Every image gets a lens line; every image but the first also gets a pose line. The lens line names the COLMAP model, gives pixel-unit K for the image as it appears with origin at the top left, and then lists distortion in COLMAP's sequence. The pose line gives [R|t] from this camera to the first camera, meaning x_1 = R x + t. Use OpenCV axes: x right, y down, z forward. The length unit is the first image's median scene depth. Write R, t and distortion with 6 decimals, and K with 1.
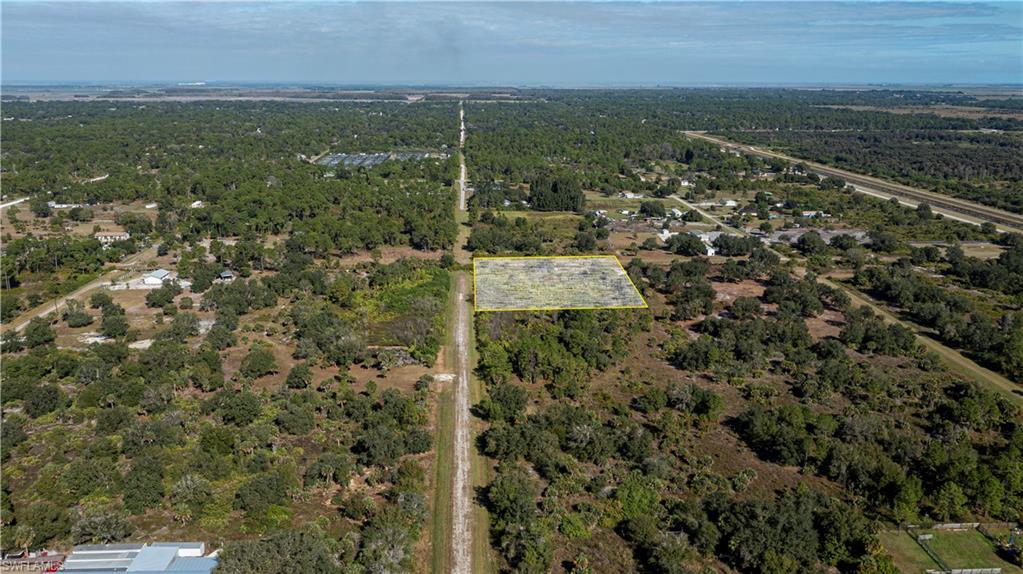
lens RADIAL K [[804.8, 0, 513.3], [0, 804.8, 286.9], [0, 0, 1]] dist [-0.018517, 0.011698]
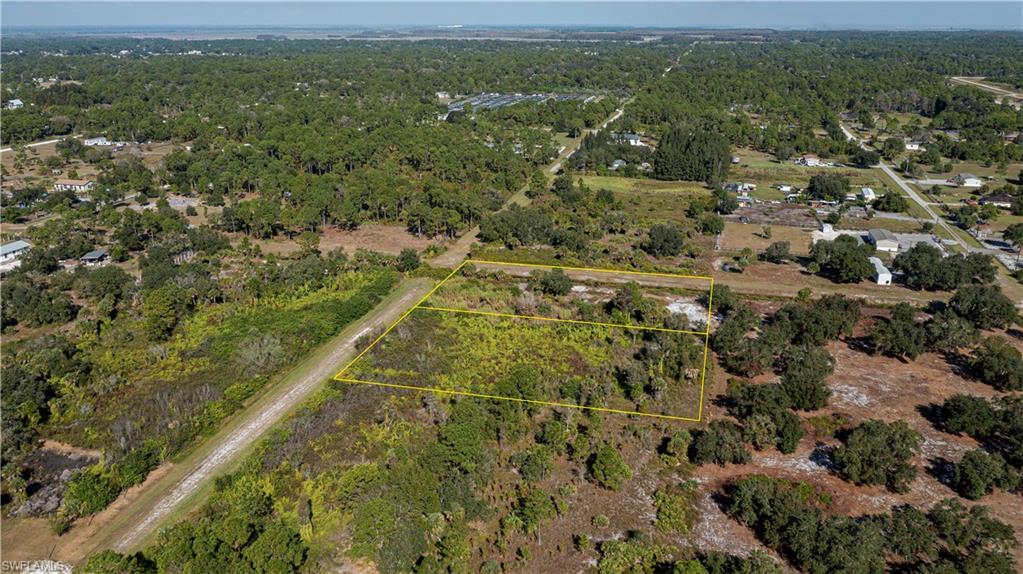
lens RADIAL K [[804.8, 0, 504.6], [0, 804.8, 287.2], [0, 0, 1]] dist [-0.018517, 0.011698]
pose [[0.949108, 0.094235, -0.300522, 0.132667], [-0.074627, 0.994304, 0.076100, -0.048104], [0.305982, -0.049800, 0.950734, 0.320911]]
